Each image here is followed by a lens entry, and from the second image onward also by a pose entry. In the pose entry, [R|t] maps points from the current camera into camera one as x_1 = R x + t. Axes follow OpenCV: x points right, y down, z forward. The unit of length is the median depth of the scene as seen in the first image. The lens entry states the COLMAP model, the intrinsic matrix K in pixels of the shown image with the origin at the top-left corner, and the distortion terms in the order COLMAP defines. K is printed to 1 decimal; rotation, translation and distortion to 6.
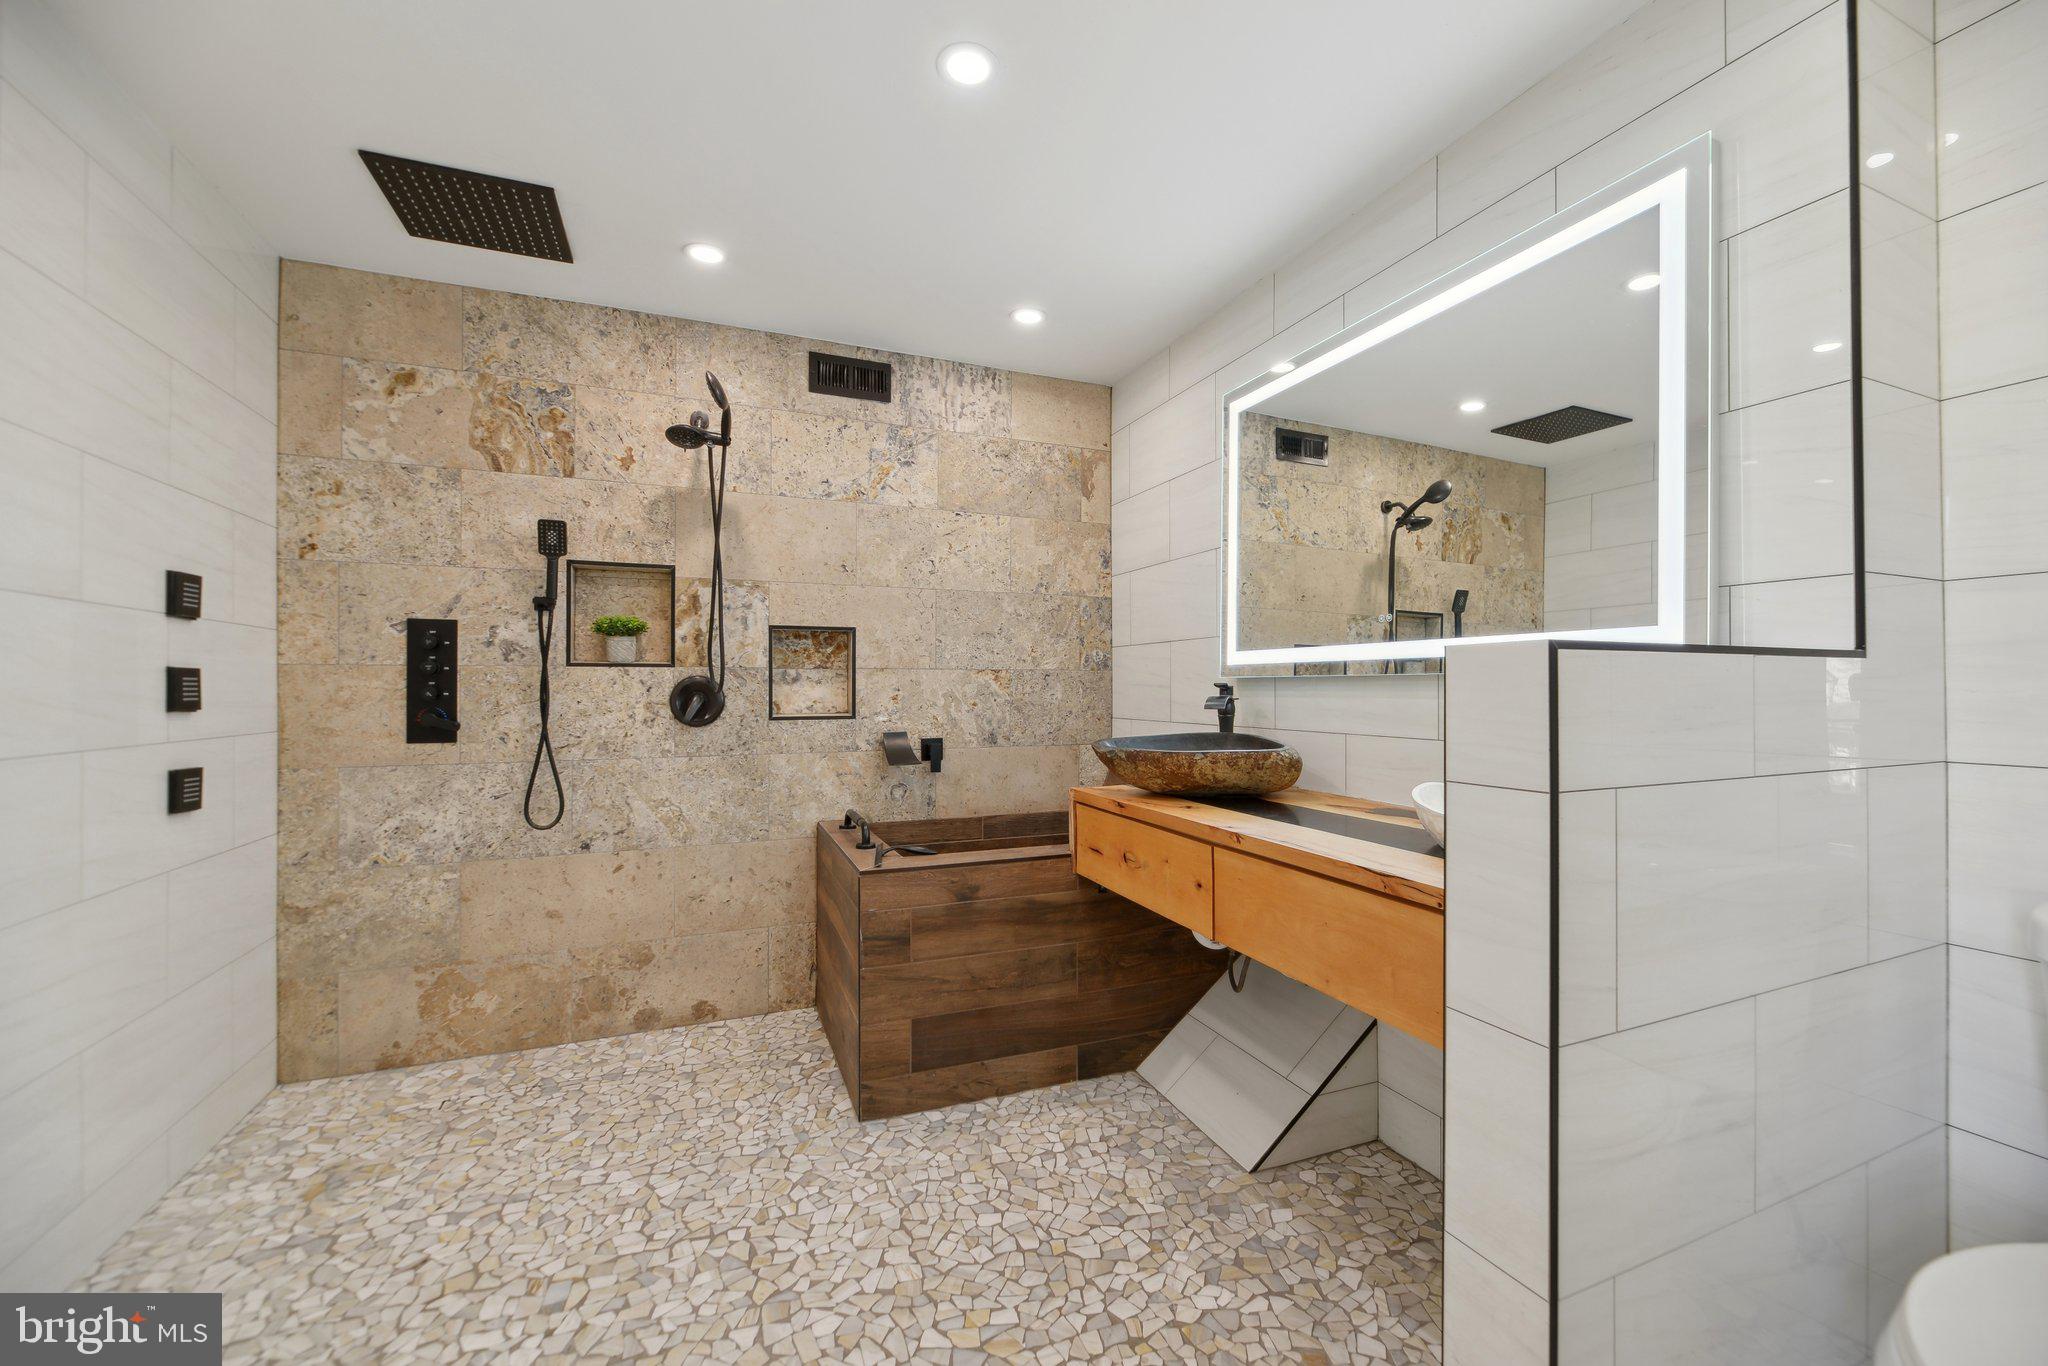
lens RADIAL K [[853.7, 0, 1050.0], [0, 853.7, 680.0], [0, 0, 1]] dist [0.000447, -0.002226]
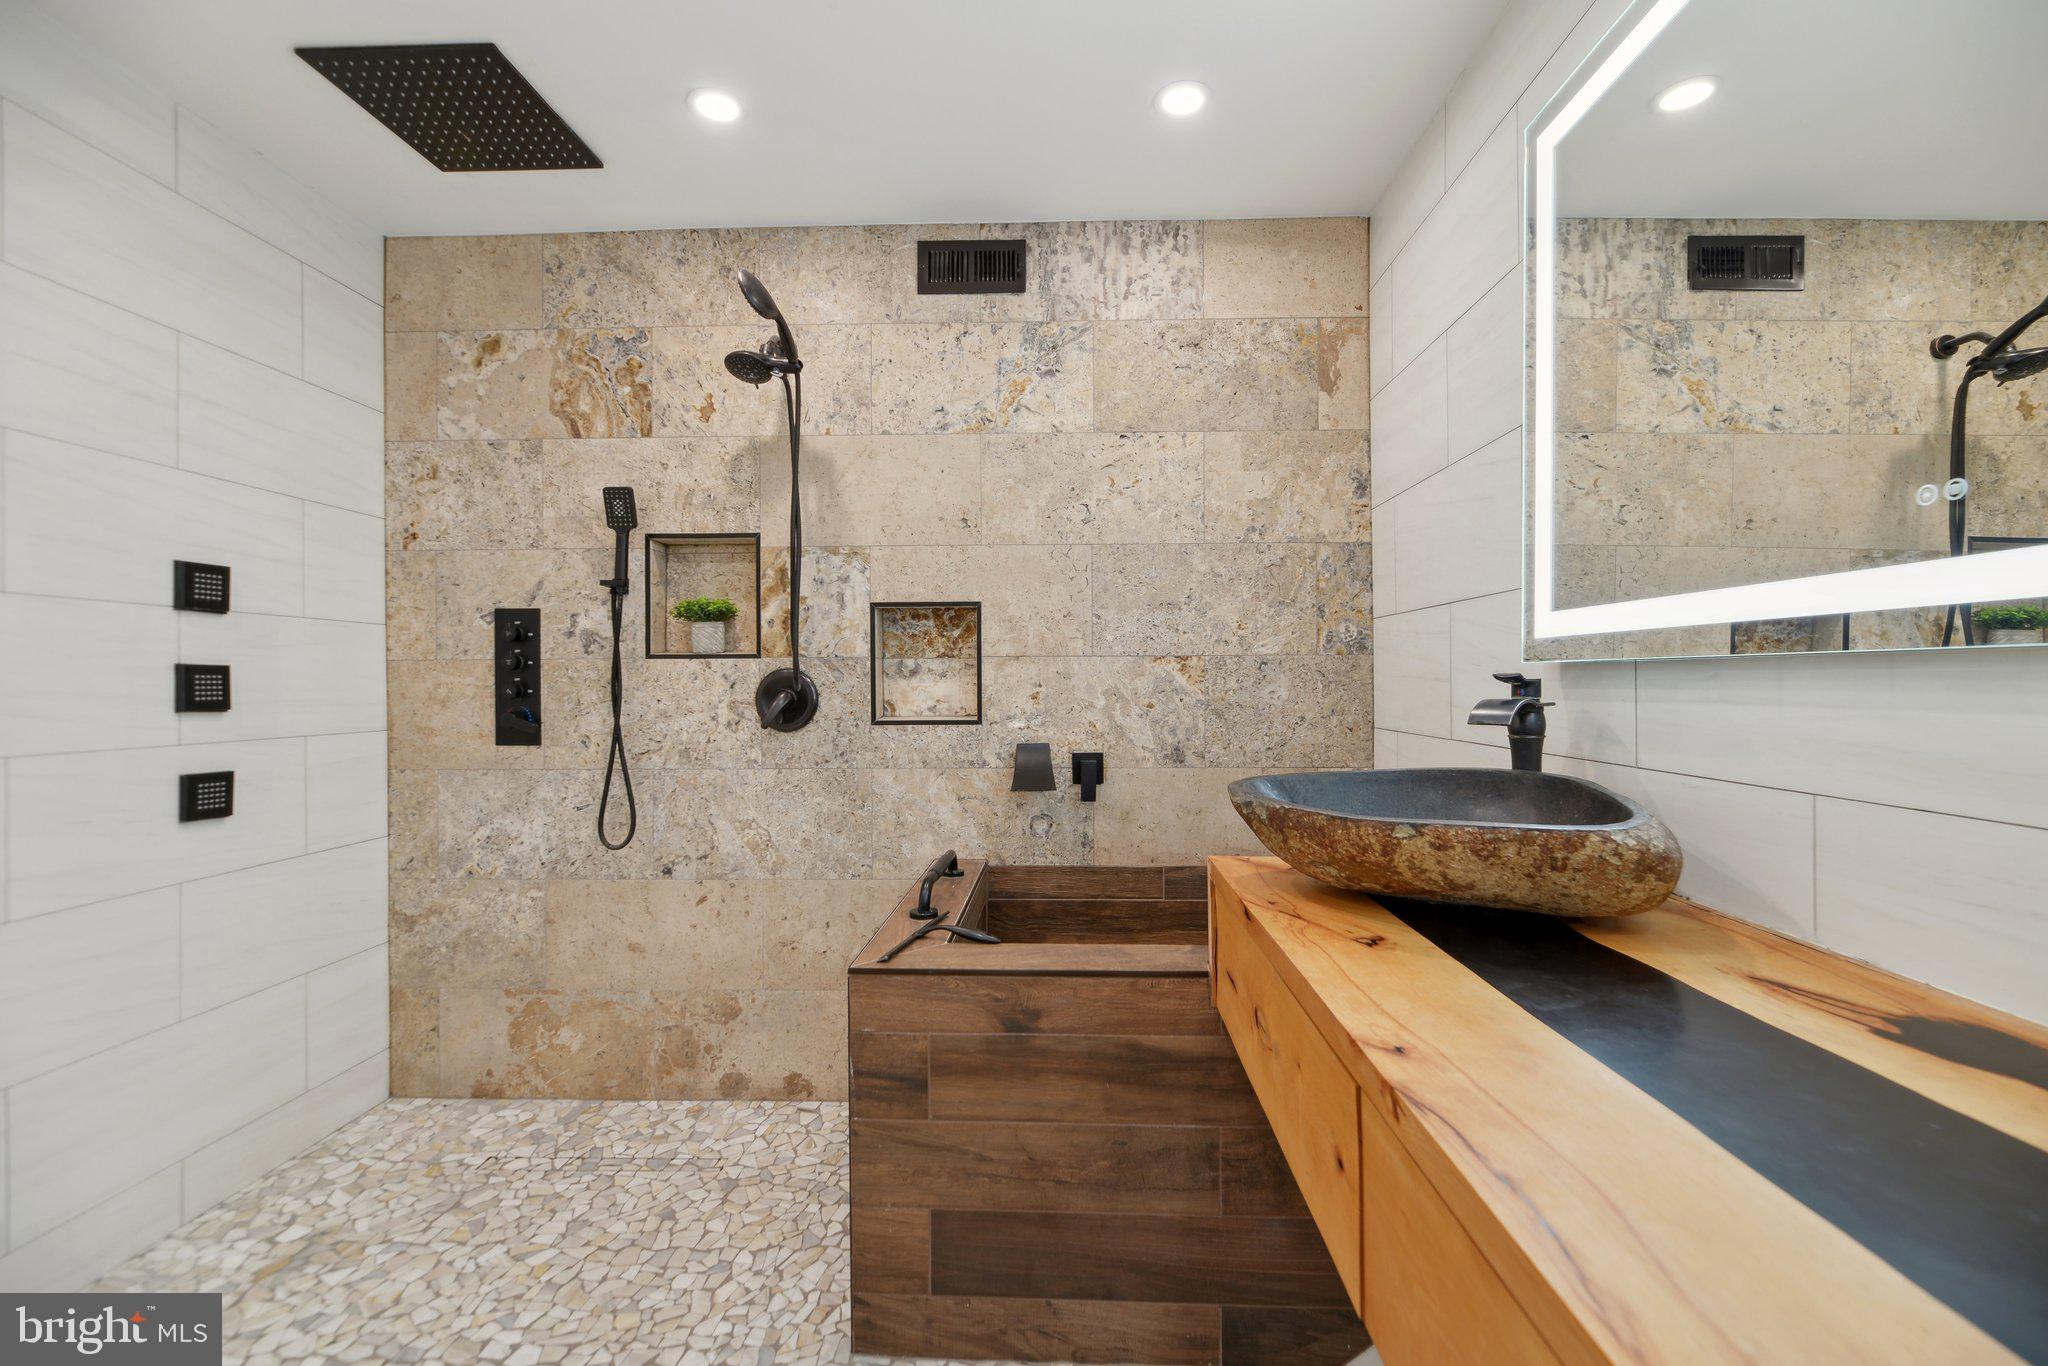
lens RADIAL K [[853.7, 0, 1033.0], [0, 853.7, 680.9], [0, 0, 1]] dist [0.000447, -0.002226]
pose [[0.905754, -0.003888, -0.423786, 0.136735], [0.008175, 0.999932, 0.008299, 0.001797], [0.423725, -0.010981, 0.905724, 0.364532]]
